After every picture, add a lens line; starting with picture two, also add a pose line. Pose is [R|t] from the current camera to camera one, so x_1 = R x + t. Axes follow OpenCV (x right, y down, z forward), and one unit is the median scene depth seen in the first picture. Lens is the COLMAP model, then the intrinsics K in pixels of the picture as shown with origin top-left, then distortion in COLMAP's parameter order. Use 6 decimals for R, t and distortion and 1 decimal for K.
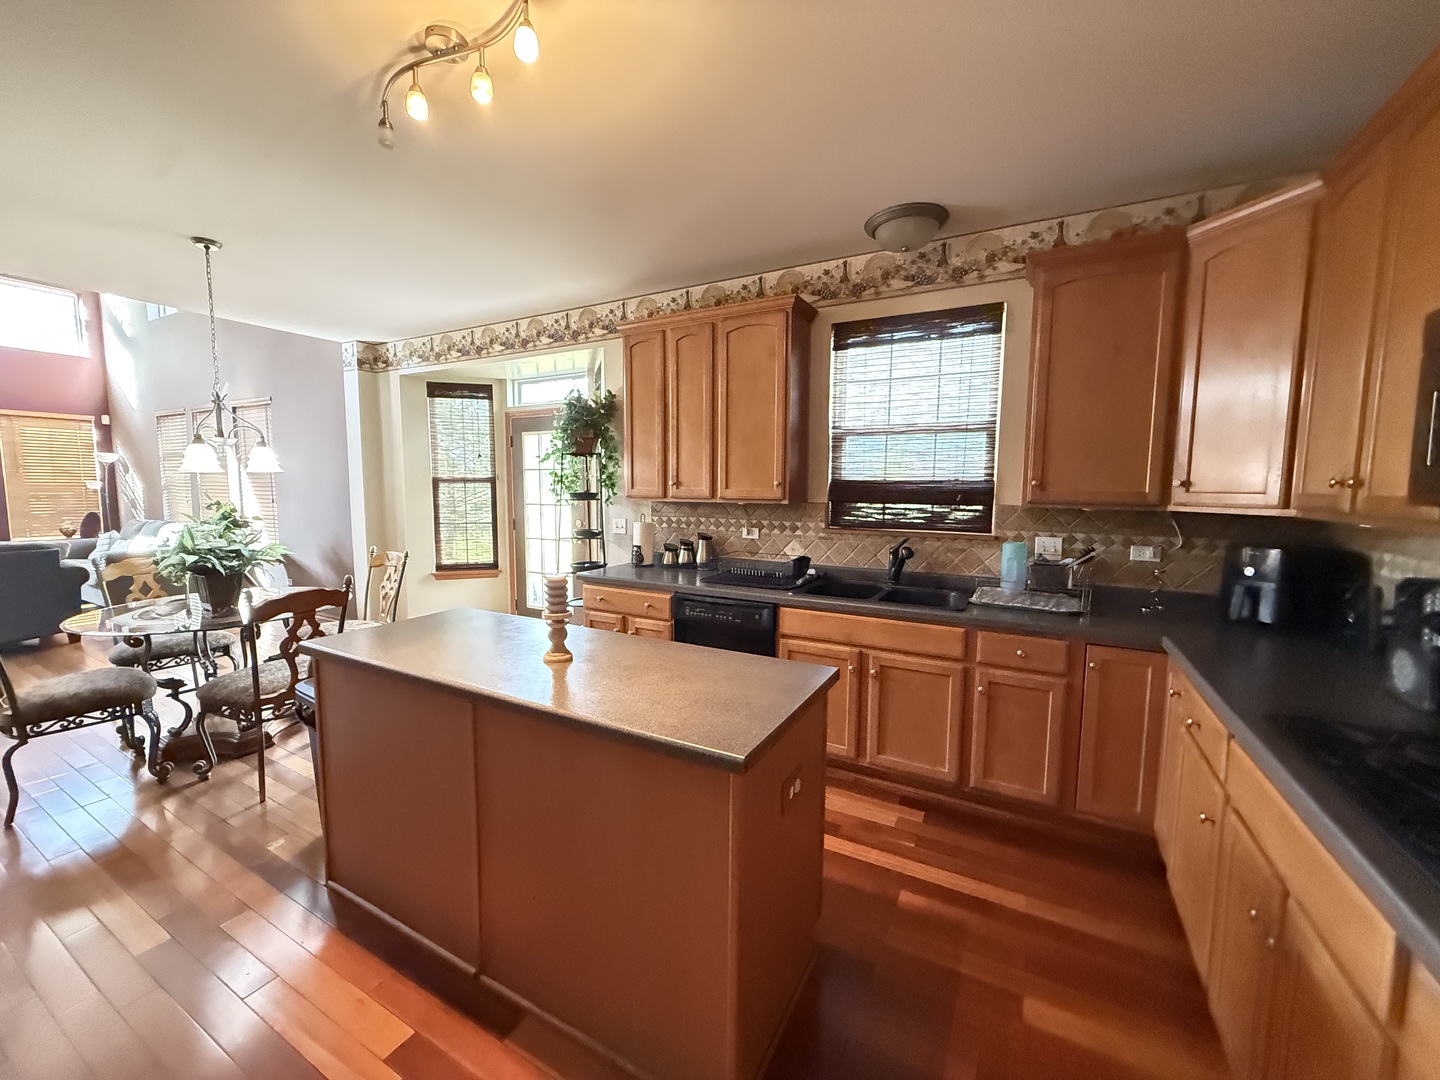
lens RADIAL K [[578.5, 0, 717.8], [0, 578.5, 540.3], [0, 0, 1]] dist [0.005273, 0.000639]
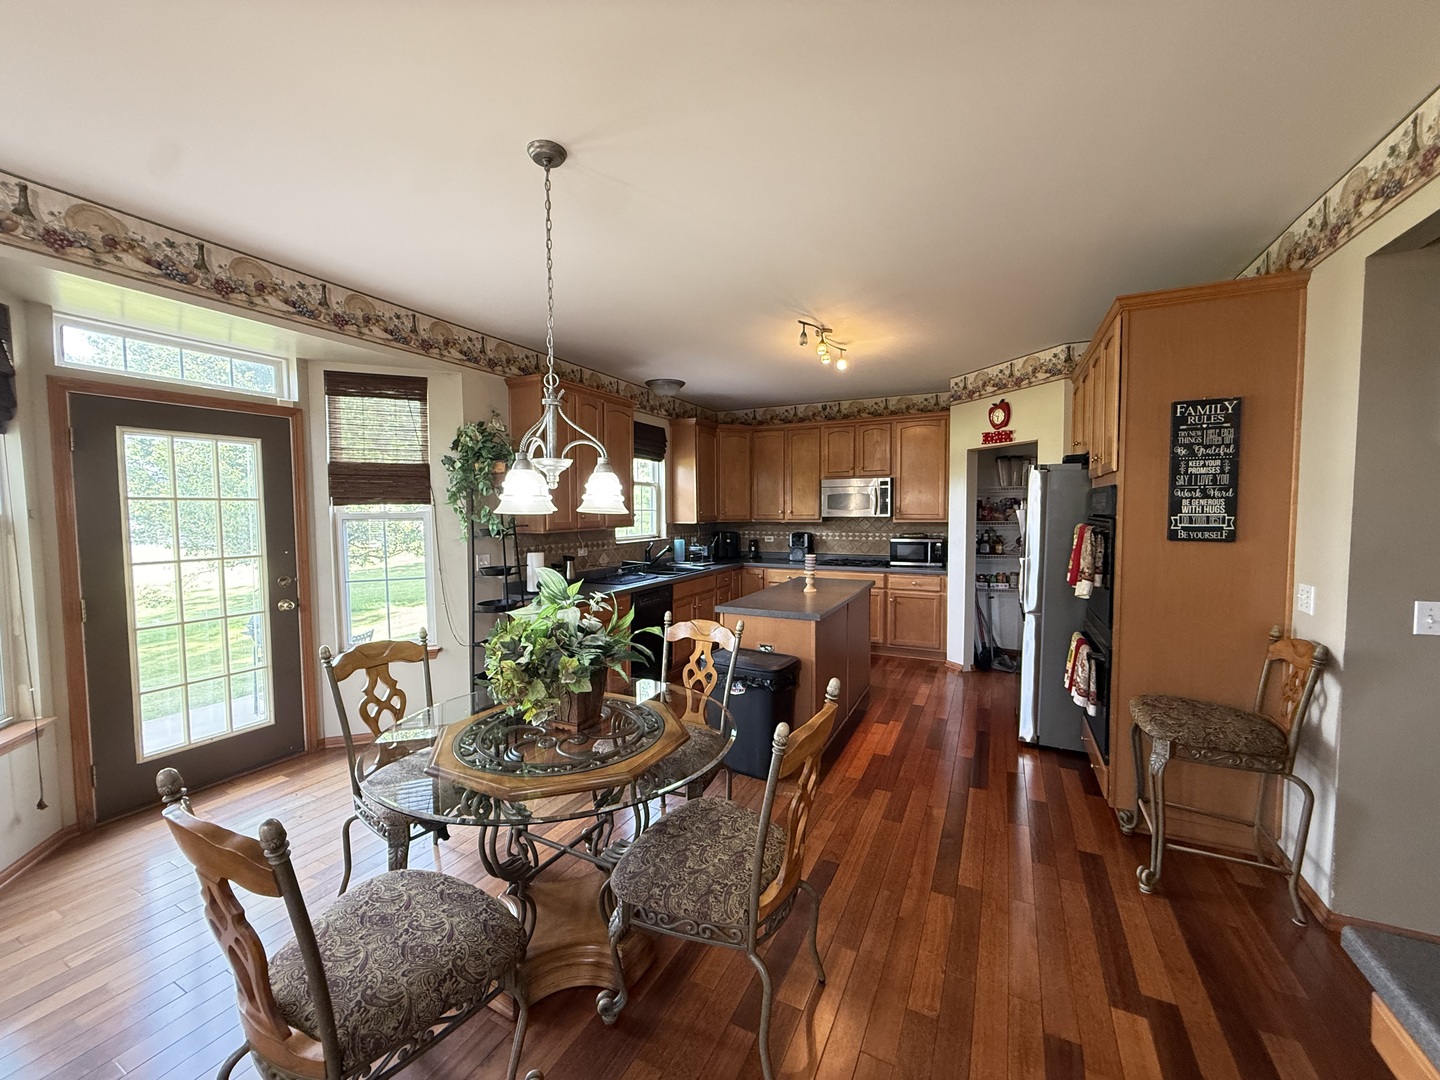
lens RADIAL K [[578.5, 0, 728.2], [0, 578.5, 543.0], [0, 0, 1]] dist [0.005273, 0.000639]
pose [[-0.076971, -0.061439, 0.995139, -4.940628], [0.111970, 0.991253, 0.069859, -0.336236], [-0.990726, 0.116803, -0.069419, 2.837770]]
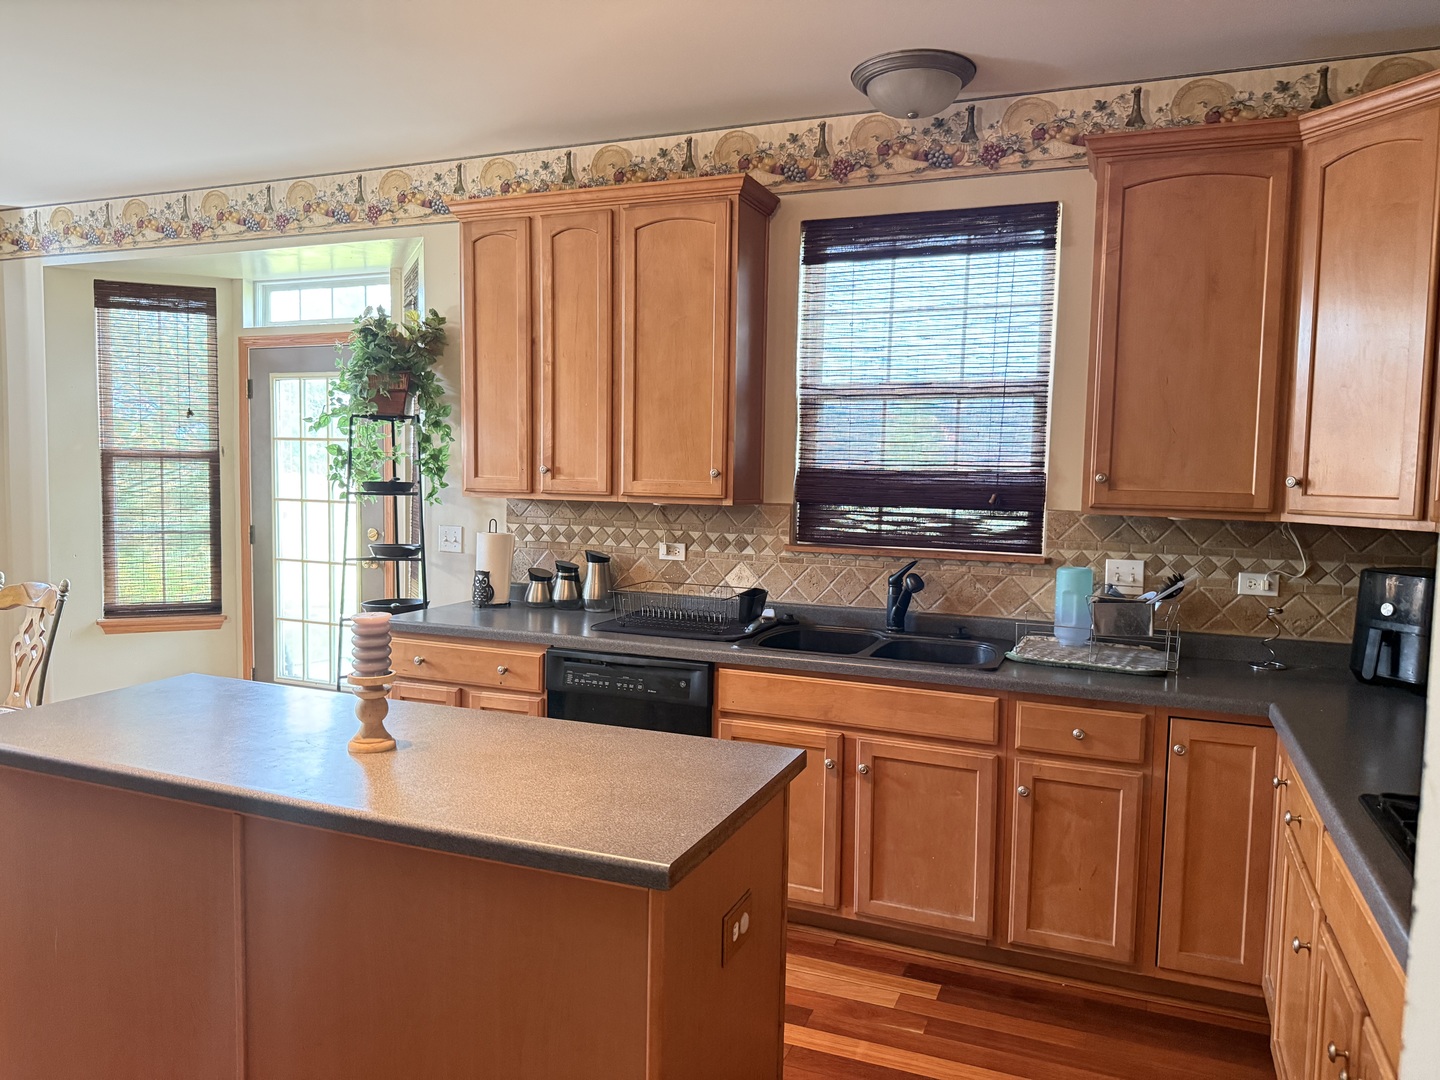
lens RADIAL K [[959.2, 0, 760.9], [0, 959.2, 512.0], [0, 0, 1]] dist [0.002075, -0.002530]
pose [[0.988592, 0.010129, 0.150276, -0.002732], [-0.002044, 0.998547, -0.053856, 0.000360], [-0.150603, 0.052934, 0.987176, -0.022177]]
